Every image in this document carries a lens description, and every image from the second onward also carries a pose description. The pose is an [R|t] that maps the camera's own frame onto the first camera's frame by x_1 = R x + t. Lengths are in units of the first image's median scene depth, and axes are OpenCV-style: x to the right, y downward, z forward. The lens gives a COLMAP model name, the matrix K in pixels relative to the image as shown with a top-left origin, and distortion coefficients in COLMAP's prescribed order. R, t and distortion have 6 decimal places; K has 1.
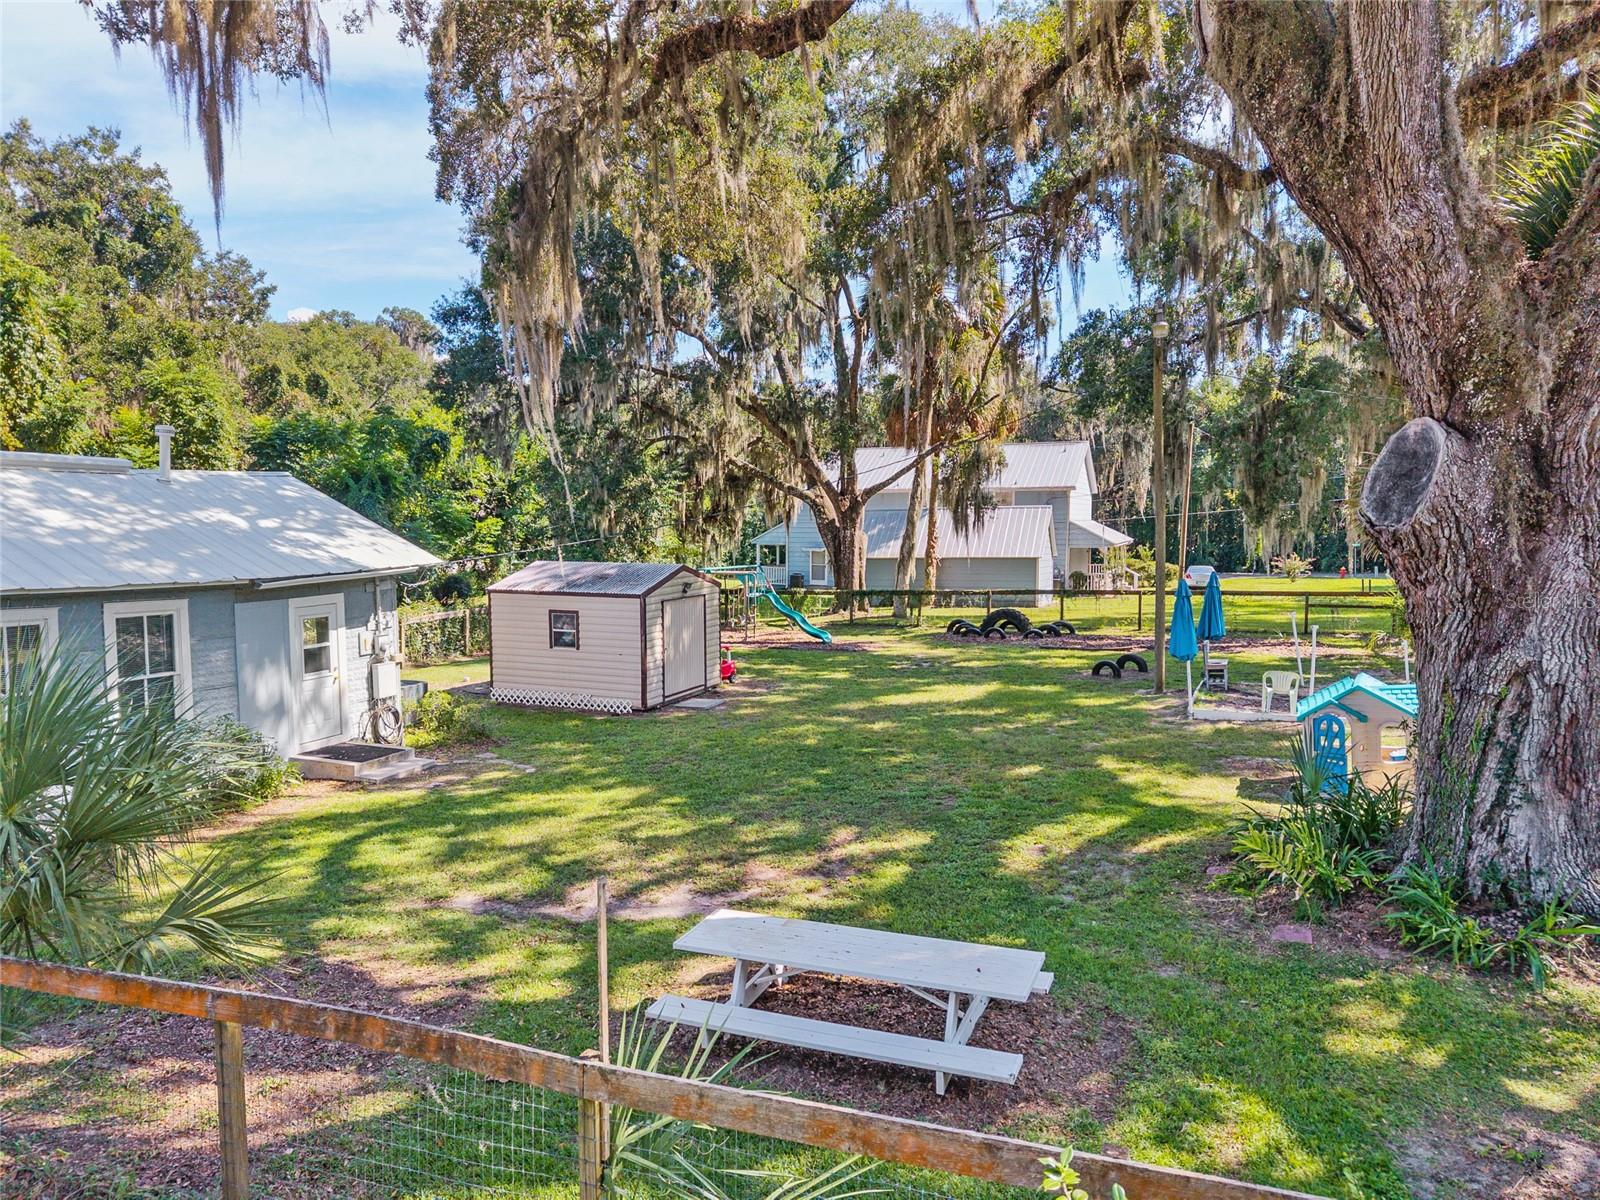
lens RADIAL K [[1115.7, 0, 745.2], [0, 1115.7, 601.9], [0, 0, 1]] dist [0.045846, -0.005233]
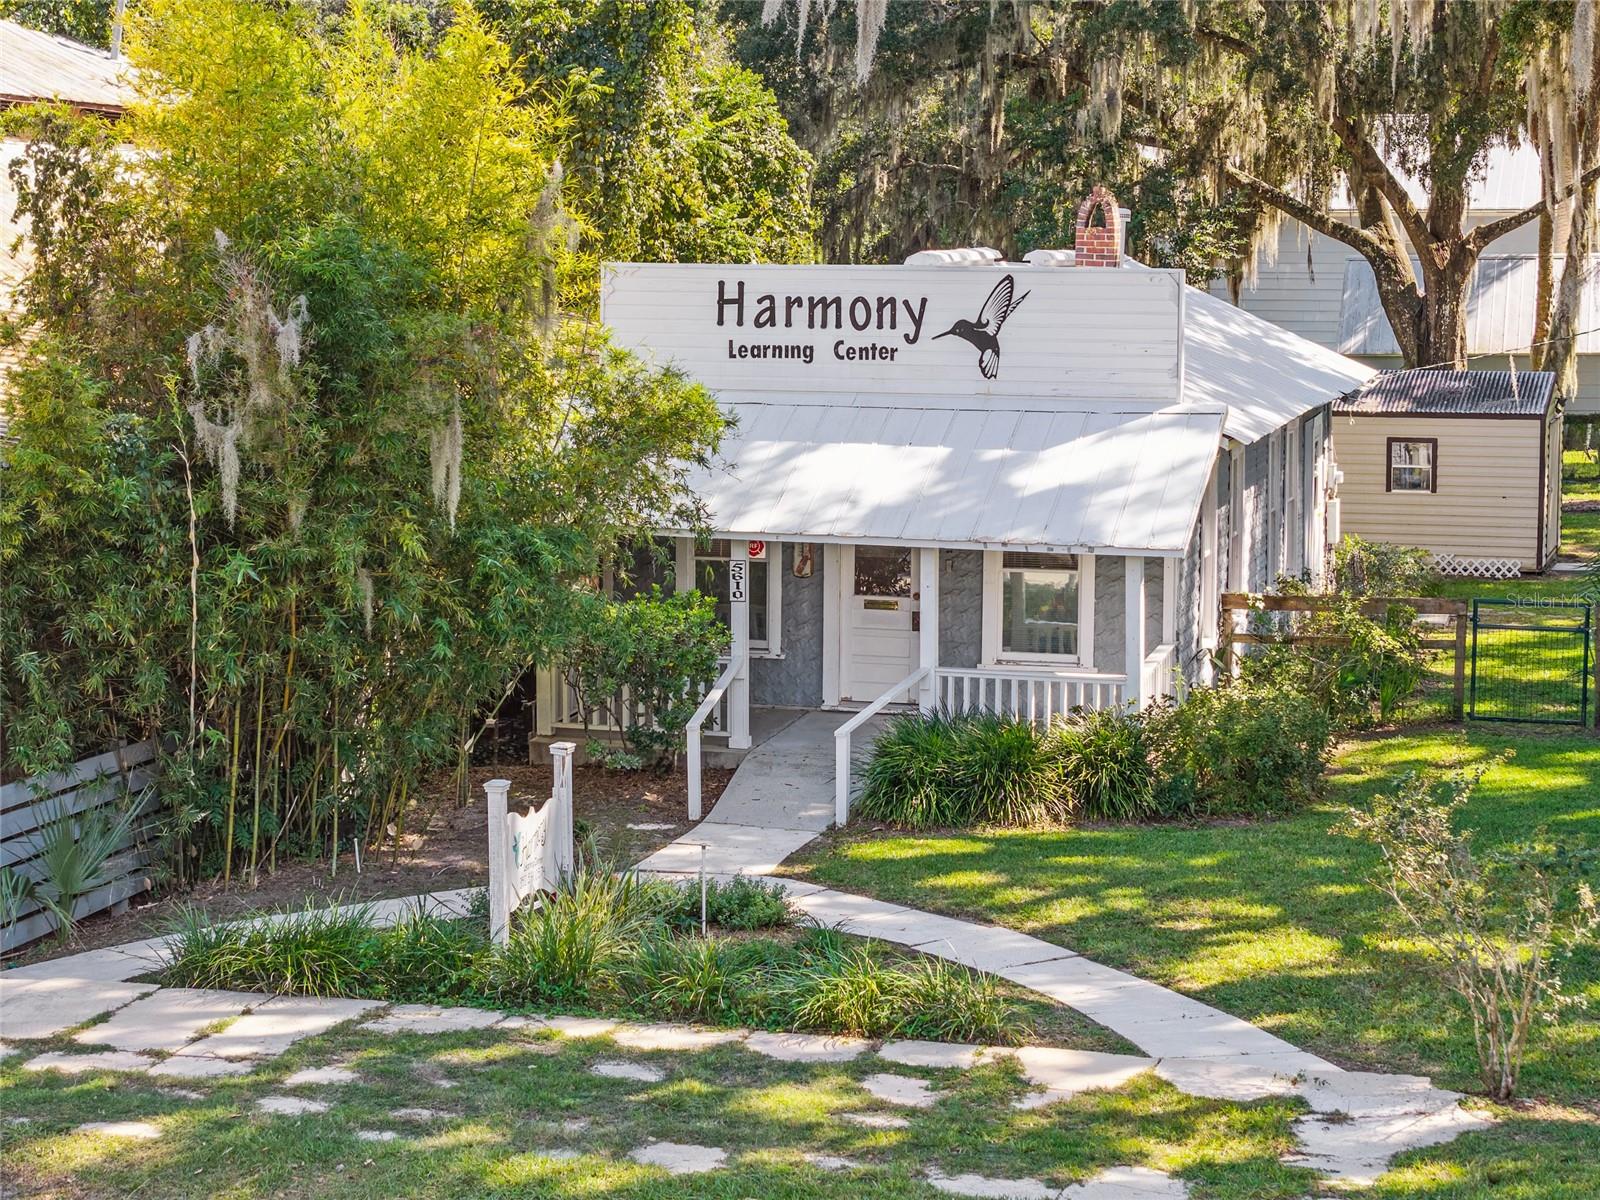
lens RADIAL K [[3329.8, 0, 800.0], [0, 3329.8, 600.0], [0, 0, 1]] dist [-0.059944, -0.126635]
pose [[0.991067, -0.015672, 0.132439, -0.452450], [0.010651, 0.999201, 0.038530, 0.013574], [-0.132937, -0.036775, 0.990442, -0.573368]]
